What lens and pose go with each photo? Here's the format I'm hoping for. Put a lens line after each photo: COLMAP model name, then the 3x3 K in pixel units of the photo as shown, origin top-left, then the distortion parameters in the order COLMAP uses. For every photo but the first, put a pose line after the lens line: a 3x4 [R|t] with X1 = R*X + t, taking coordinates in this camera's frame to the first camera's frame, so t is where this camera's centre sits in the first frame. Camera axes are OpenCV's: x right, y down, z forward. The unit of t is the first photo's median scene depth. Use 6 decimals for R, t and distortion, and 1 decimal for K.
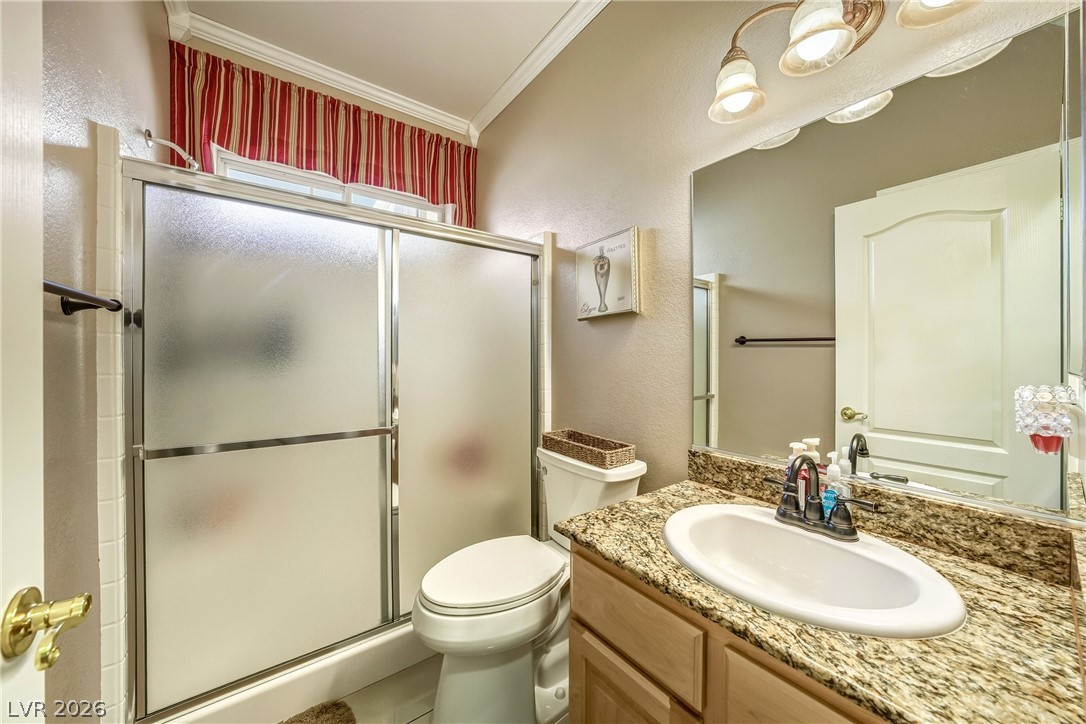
lens RADIAL K [[373.4, 0, 544.2], [0, 373.4, 350.8], [0, 0, 1]] dist [-0.004025, 0.000152]
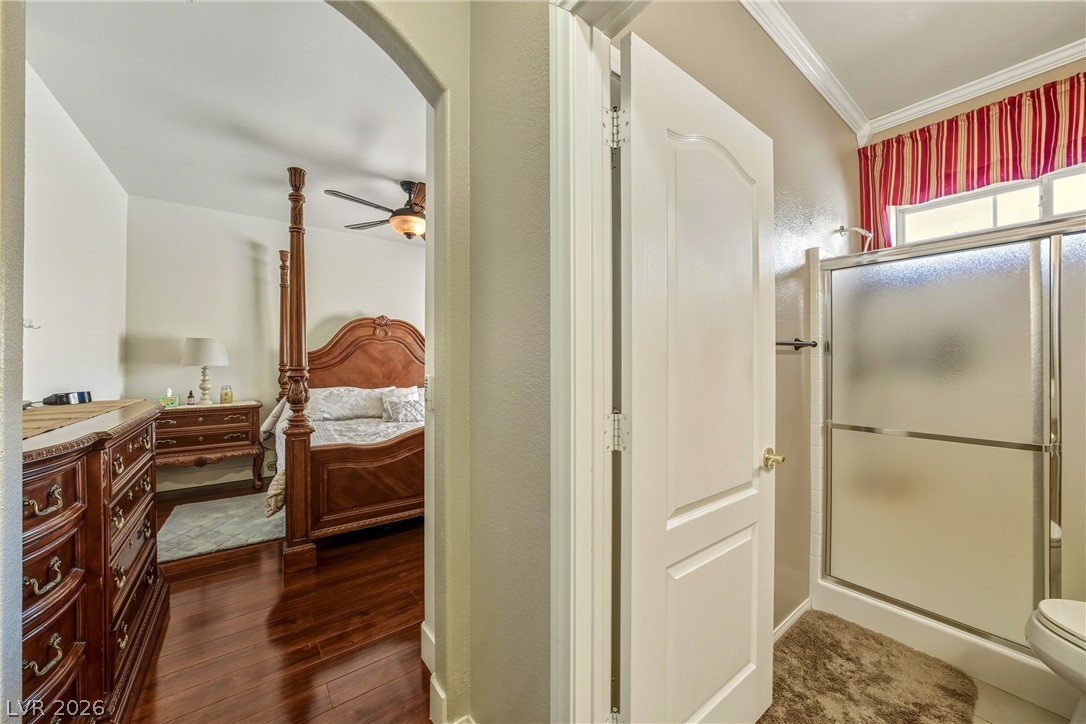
lens RADIAL K [[398.1, 0, 545.4], [0, 398.1, 362.8], [0, 0, 1]] dist [-0.010844, 0.000847]
pose [[0.033458, -0.002689, -0.999437, 0.449572], [-0.000151, 0.999996, -0.002695, -0.010214], [0.999440, 0.000241, 0.033457, -0.244672]]
